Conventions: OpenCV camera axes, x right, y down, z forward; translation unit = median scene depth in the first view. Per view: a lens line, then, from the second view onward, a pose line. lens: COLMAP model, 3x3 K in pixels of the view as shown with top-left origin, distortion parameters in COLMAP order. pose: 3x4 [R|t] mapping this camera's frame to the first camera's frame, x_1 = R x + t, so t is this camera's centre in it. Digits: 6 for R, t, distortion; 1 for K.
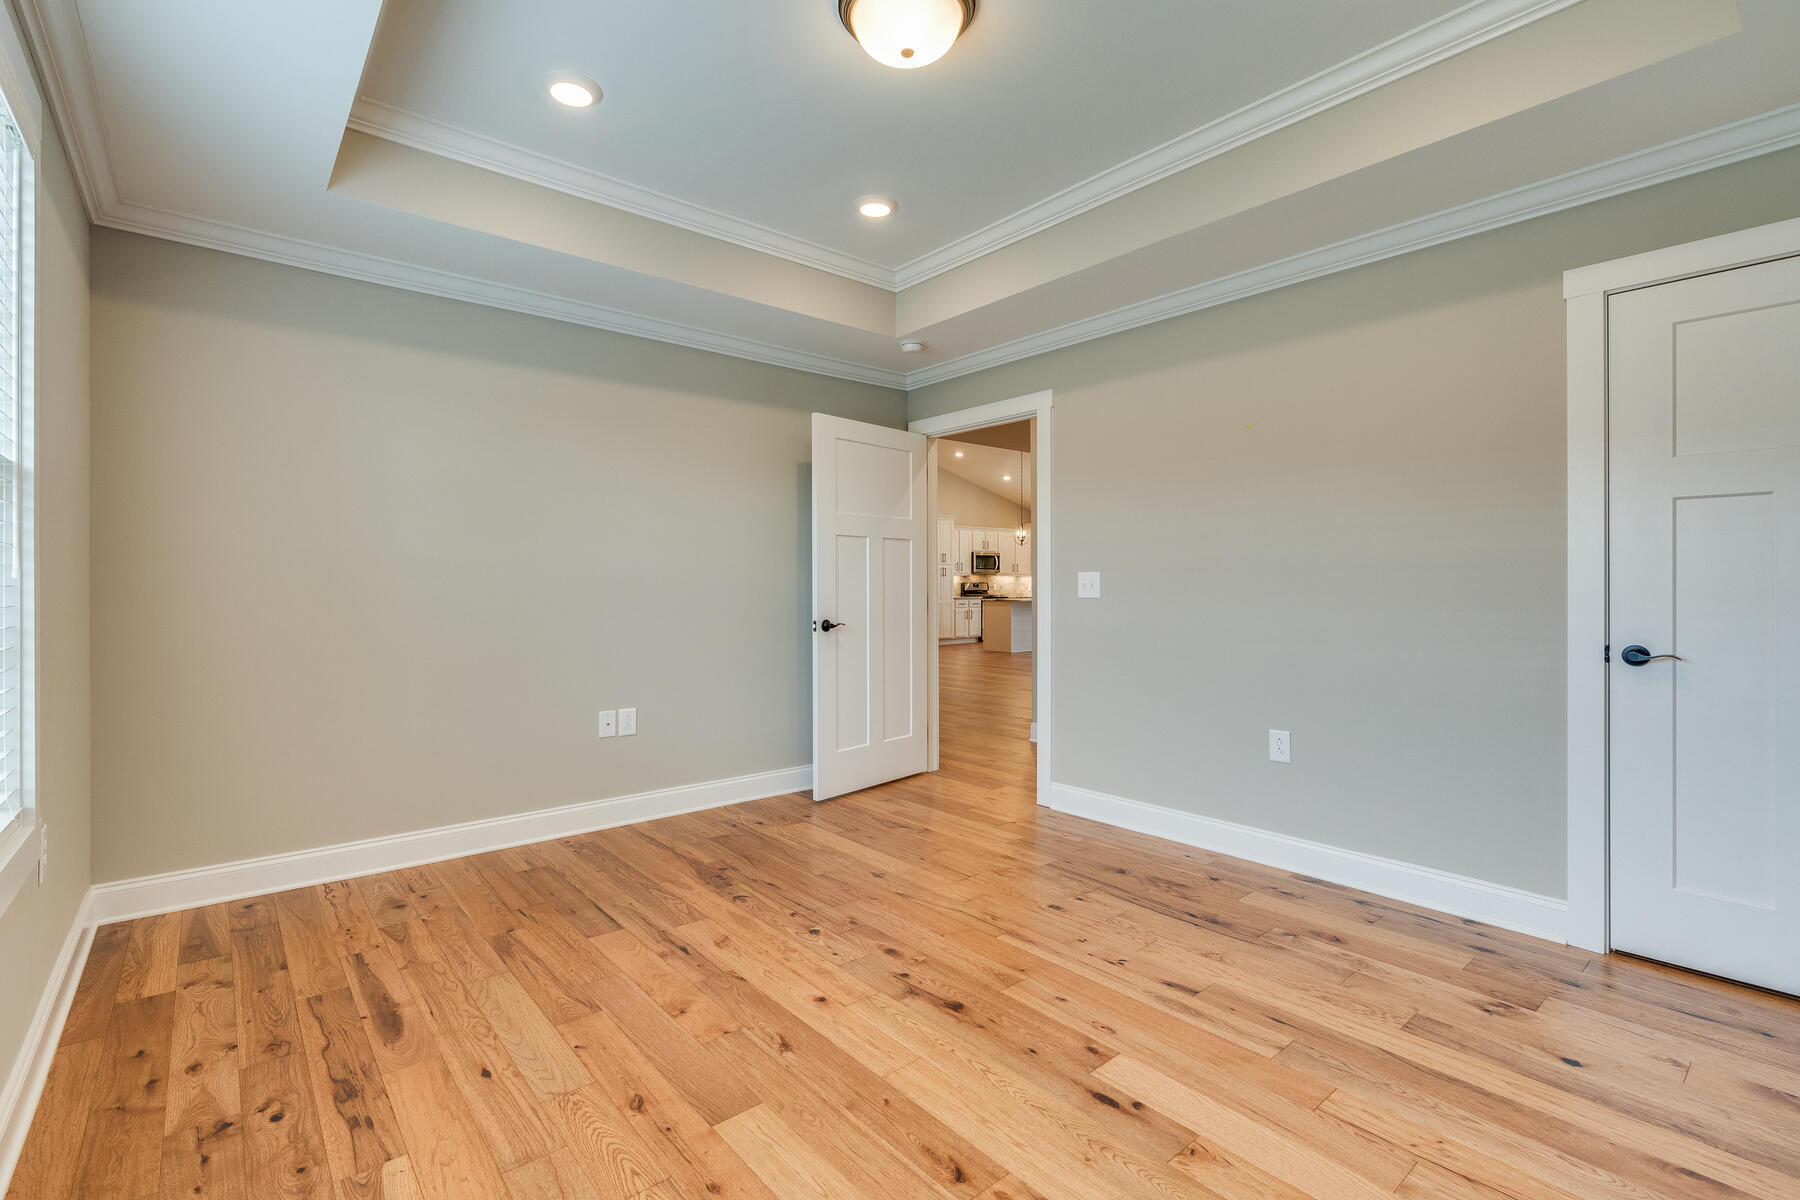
lens RADIAL K [[820.6, 0, 904.0], [0, 820.6, 594.4], [0, 0, 1]] dist [0.000739, 0.000883]
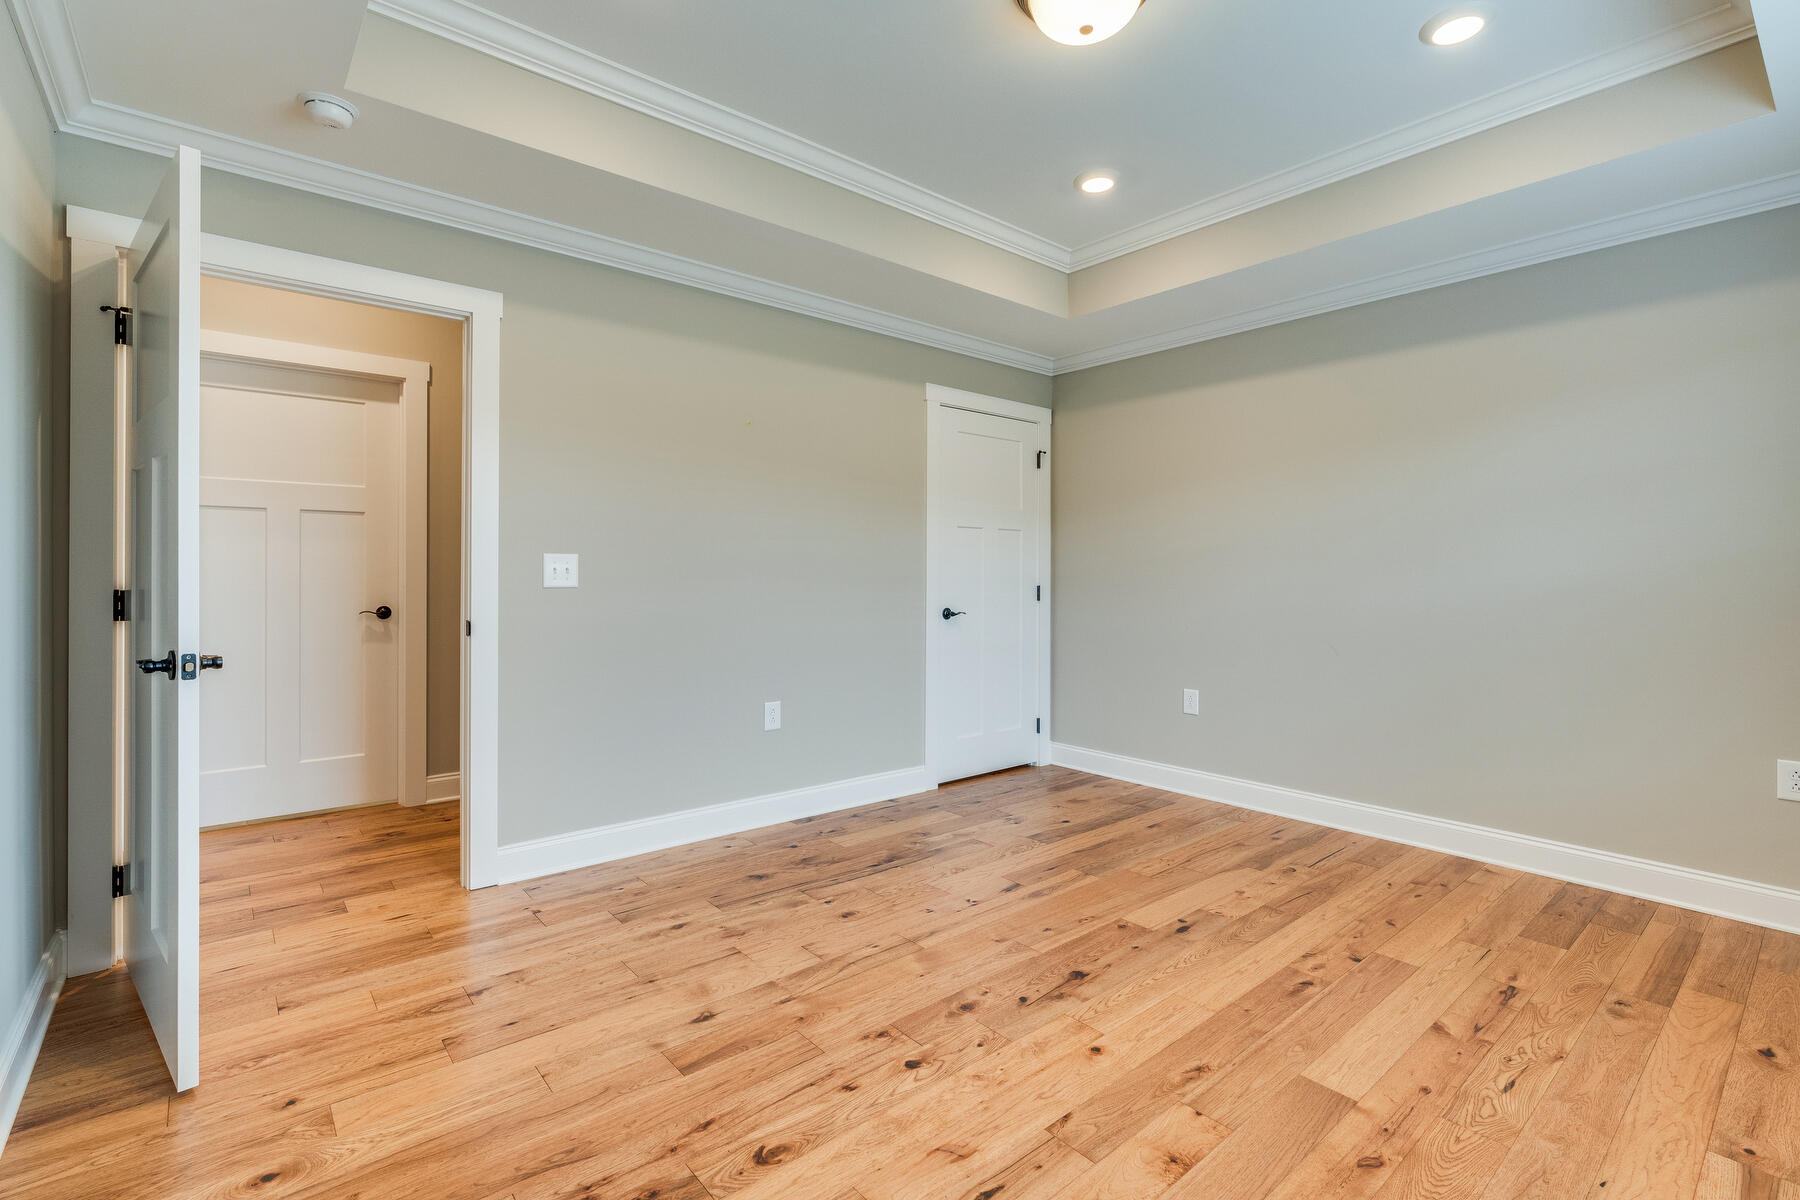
lens RADIAL K [[820.6, 0, 889.4], [0, 820.6, 583.9], [0, 0, 1]] dist [0.000739, 0.000883]
pose [[0.002960, -0.009867, 0.999947, -0.766893], [0.001154, 0.999951, 0.009864, -0.008518], [-0.999995, 0.001124, 0.002971, 0.962812]]
